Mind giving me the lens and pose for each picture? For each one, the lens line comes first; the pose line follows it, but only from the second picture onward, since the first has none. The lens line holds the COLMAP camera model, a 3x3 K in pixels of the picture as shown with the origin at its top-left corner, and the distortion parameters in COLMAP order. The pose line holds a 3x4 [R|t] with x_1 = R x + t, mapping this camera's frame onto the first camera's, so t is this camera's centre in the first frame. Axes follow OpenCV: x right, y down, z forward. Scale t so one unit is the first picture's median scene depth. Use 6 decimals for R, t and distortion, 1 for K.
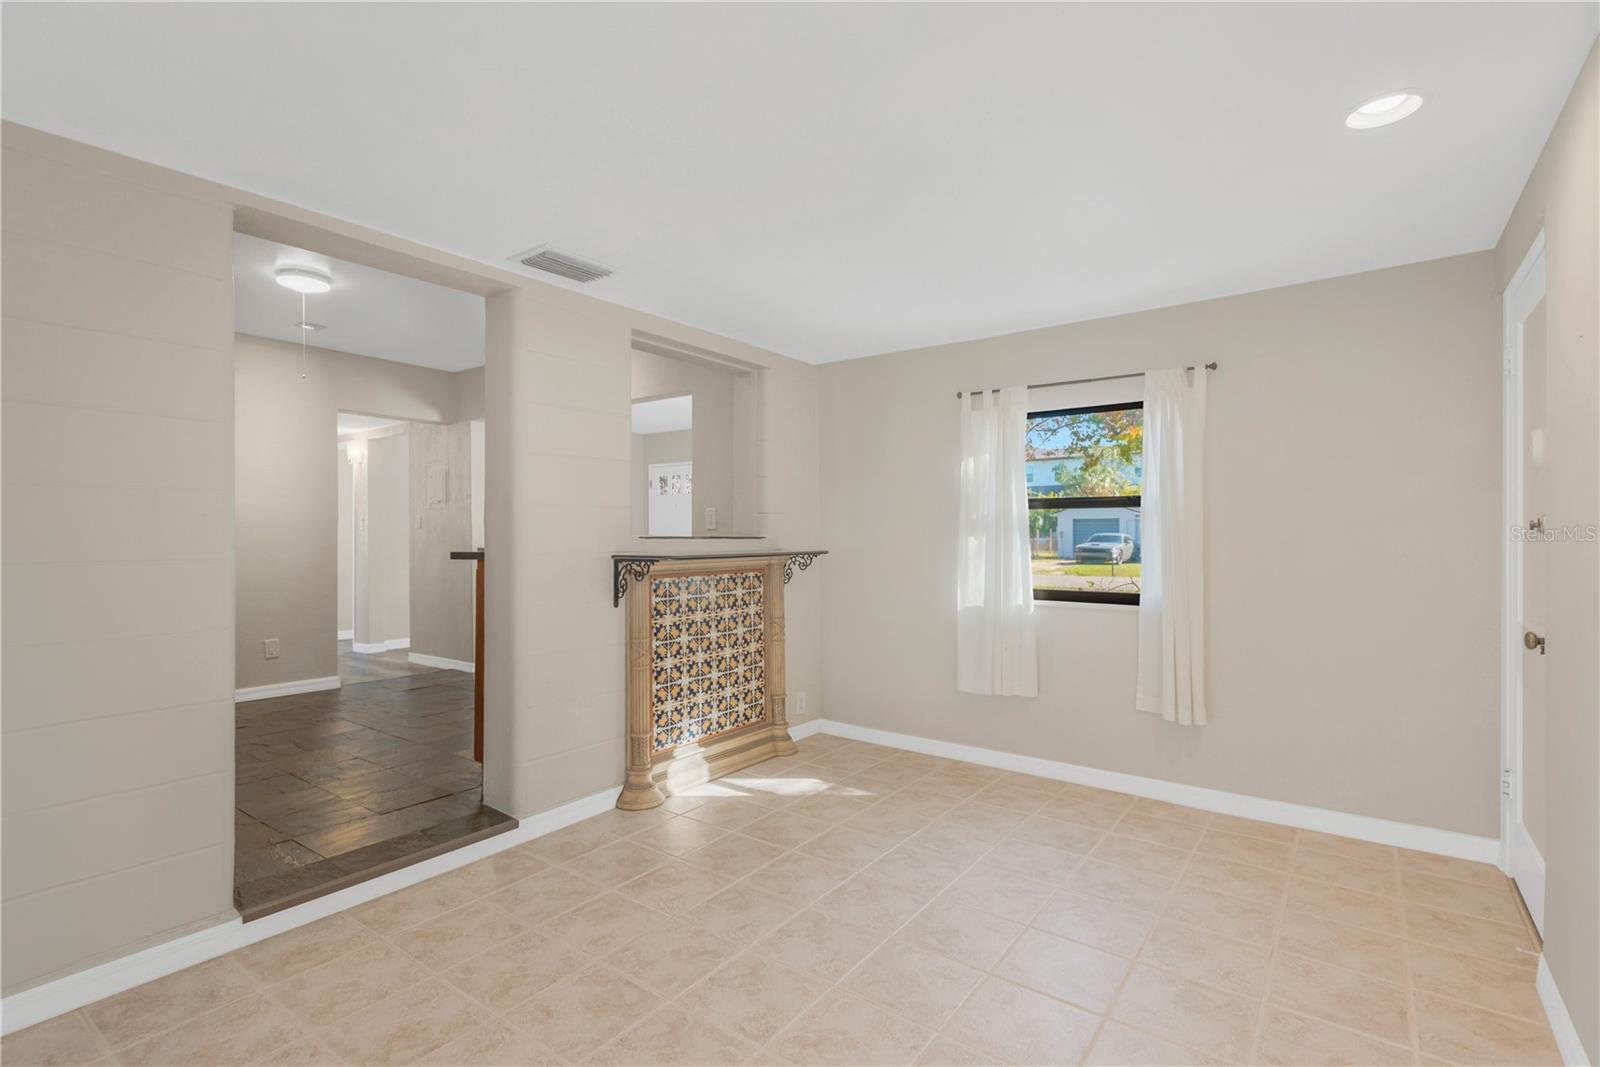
lens RADIAL K [[741.9, 0, 804.2], [0, 741.9, 544.2], [0, 0, 1]] dist [0.002148, 0.000074]
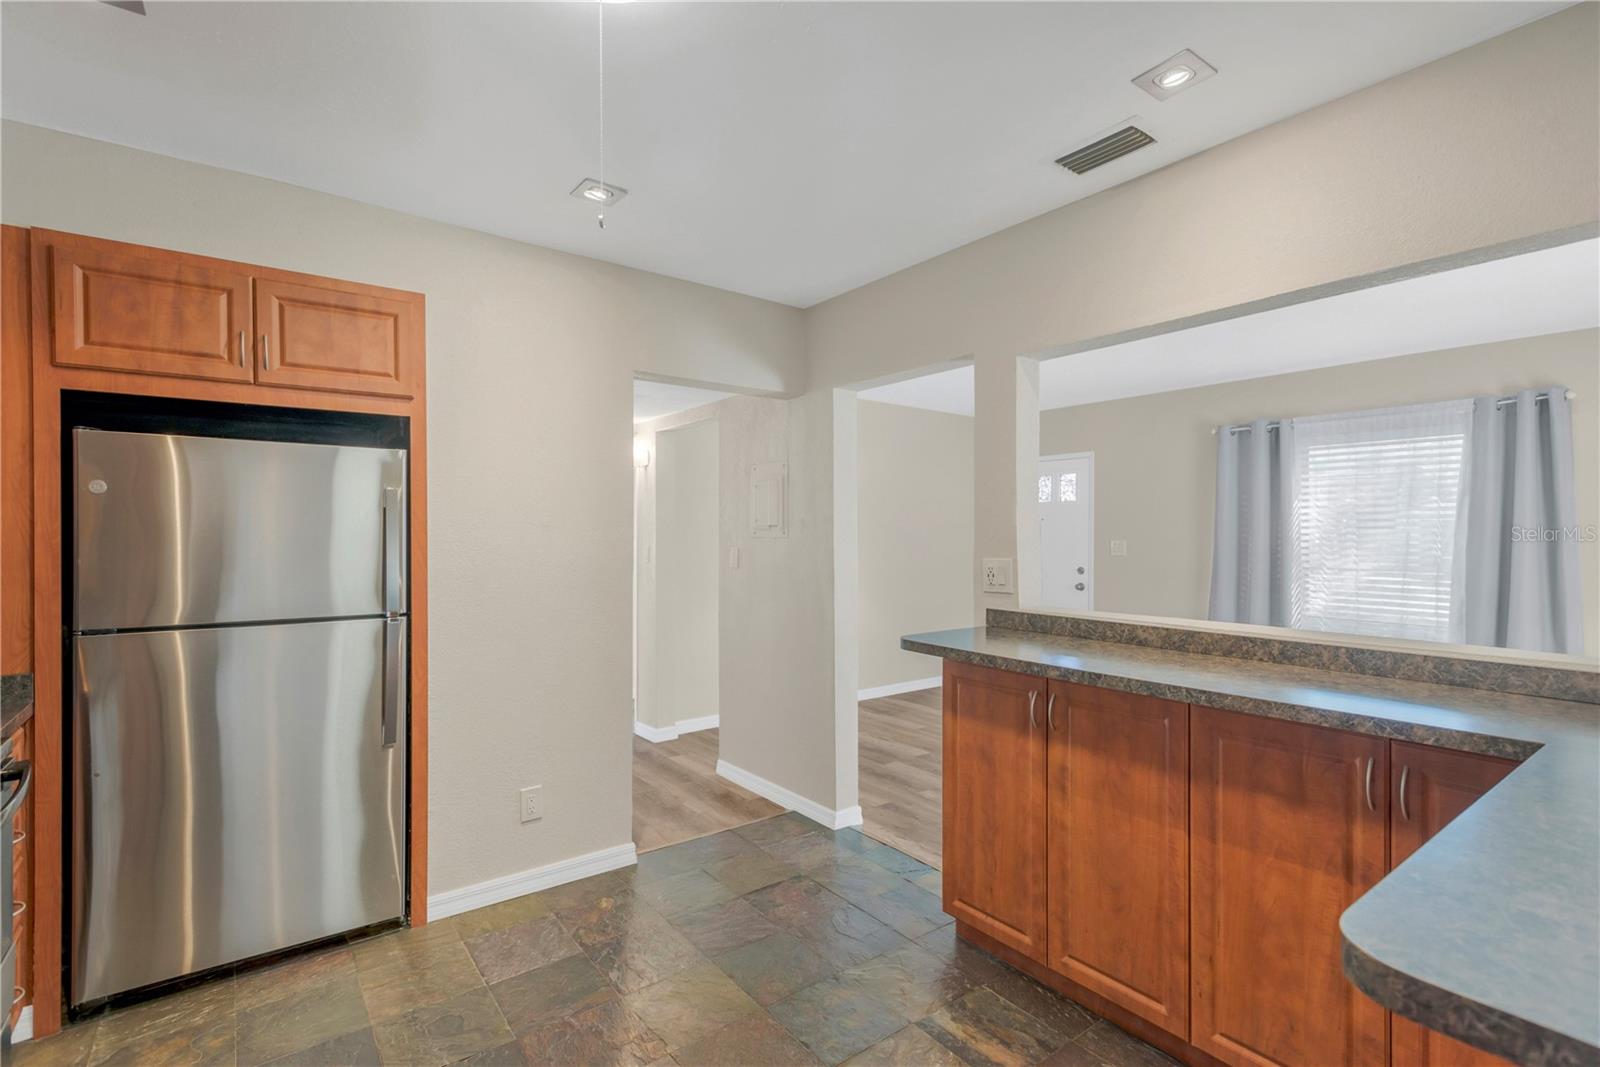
lens RADIAL K [[748.0, 0, 801.7], [0, 748.0, 529.7], [0, 0, 1]] dist [0.005634, -0.000123]
pose [[0.957974, 0.002134, -0.286847, -0.291194], [-0.006021, 0.999902, -0.012670, -0.047519], [0.286791, 0.013865, 0.957893, 0.418228]]
